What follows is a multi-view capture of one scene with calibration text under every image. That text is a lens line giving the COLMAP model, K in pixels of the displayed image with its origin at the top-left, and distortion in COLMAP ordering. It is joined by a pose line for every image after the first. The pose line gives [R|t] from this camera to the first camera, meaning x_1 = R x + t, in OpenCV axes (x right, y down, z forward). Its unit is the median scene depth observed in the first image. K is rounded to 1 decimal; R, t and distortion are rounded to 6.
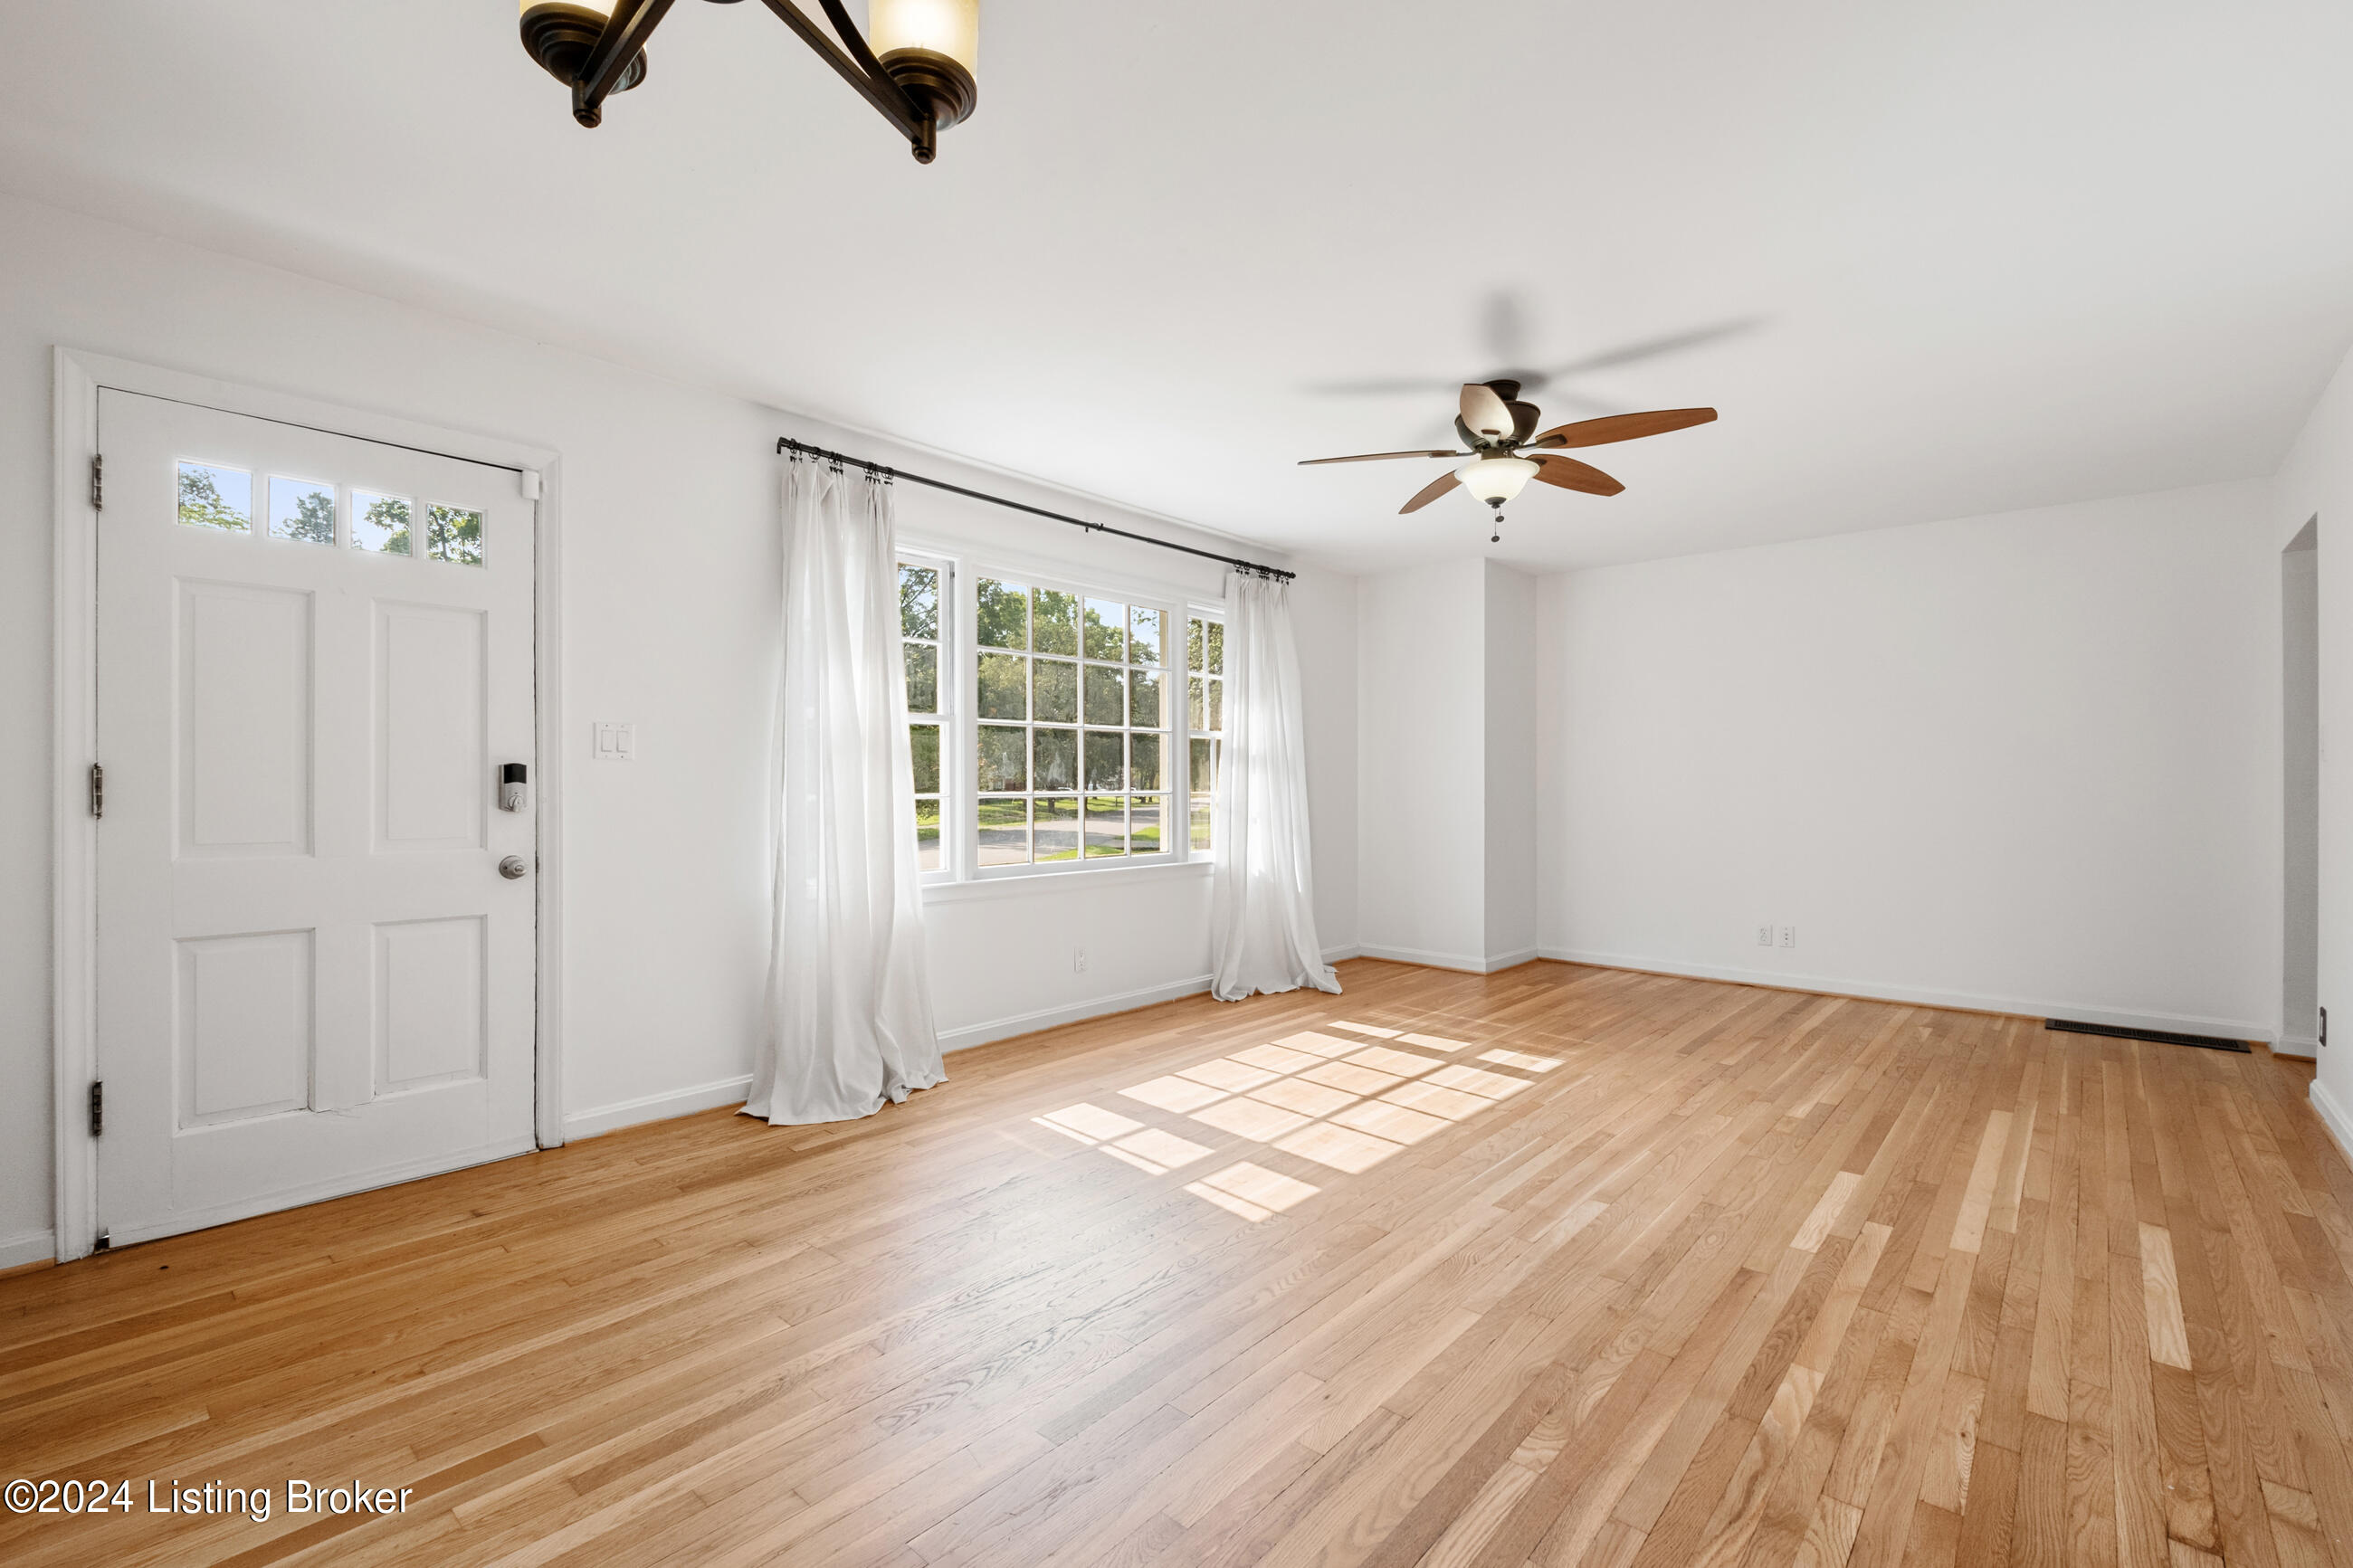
lens RADIAL K [[1009.2, 0, 1181.7], [0, 1009.2, 782.0], [0, 0, 1]] dist [-0.019056, -0.001843]
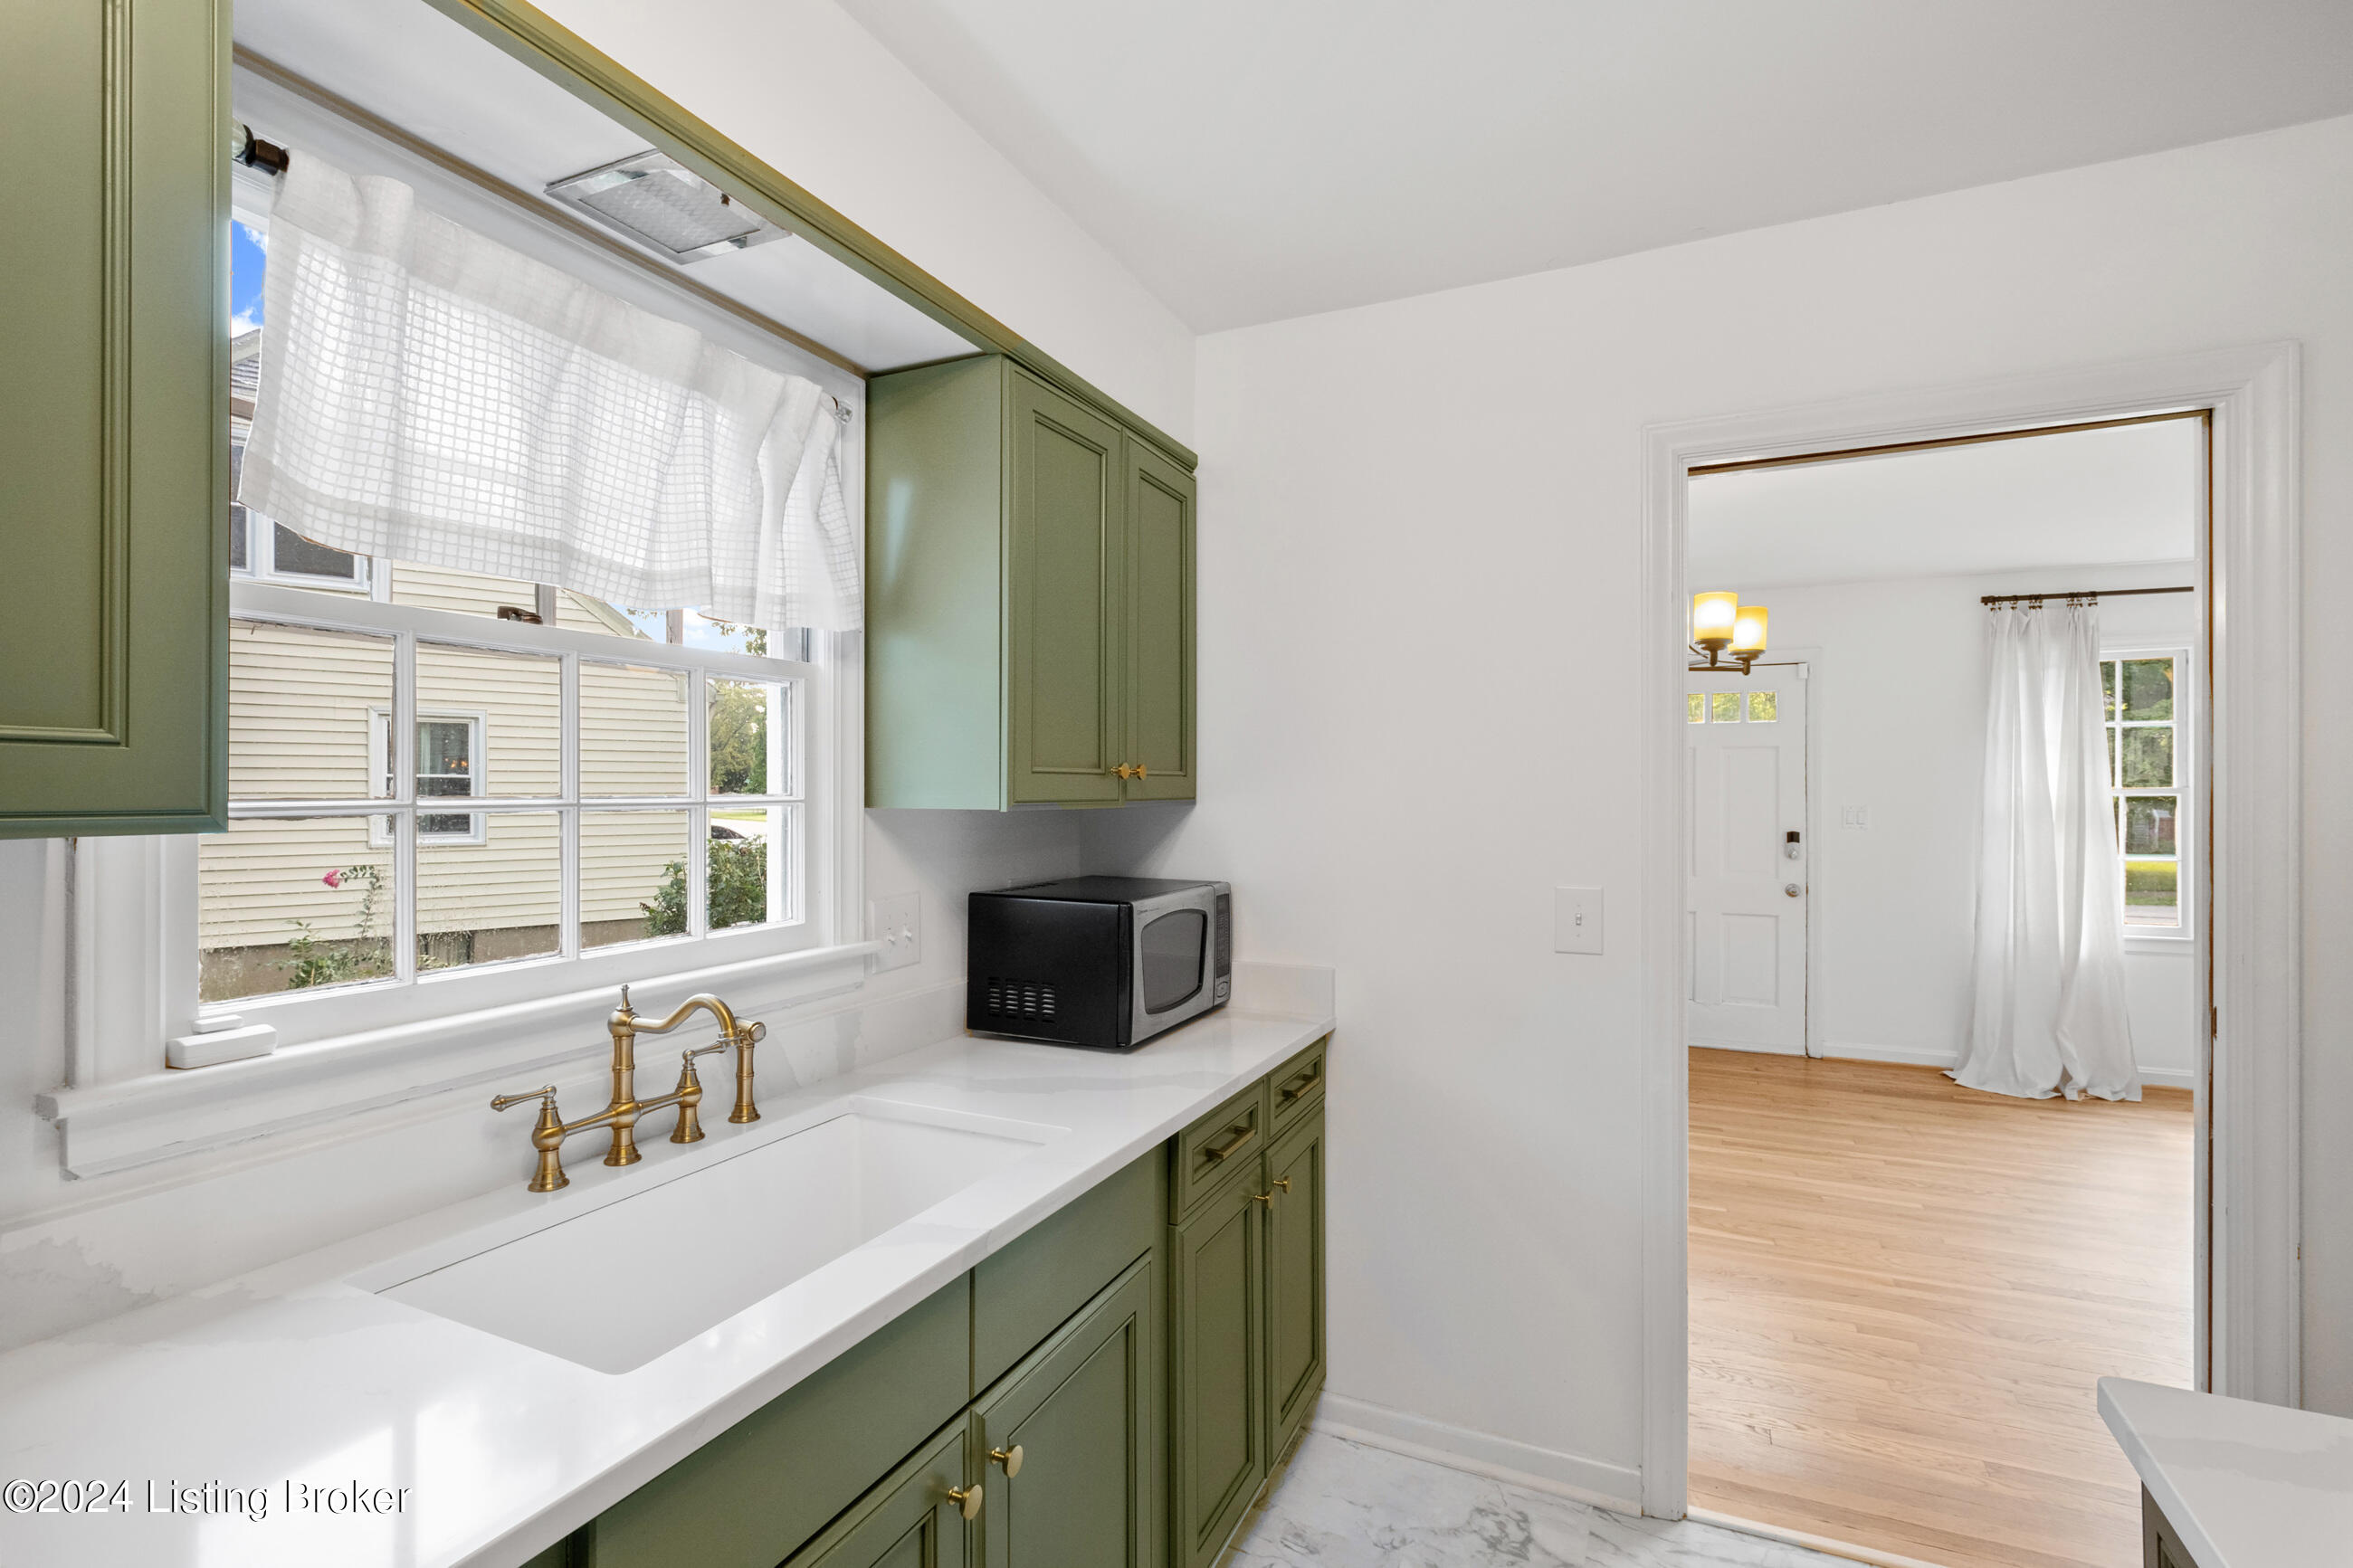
lens RADIAL K [[1085.3, 0, 1189.6], [0, 1085.3, 780.3], [0, 0, 1]] dist [-0.002937, -0.000248]
pose [[0.288021, -0.009691, -0.957575, 0.590800], [-0.002148, 0.999940, -0.010766, -0.059180], [0.957622, 0.005157, 0.287983, -0.391188]]
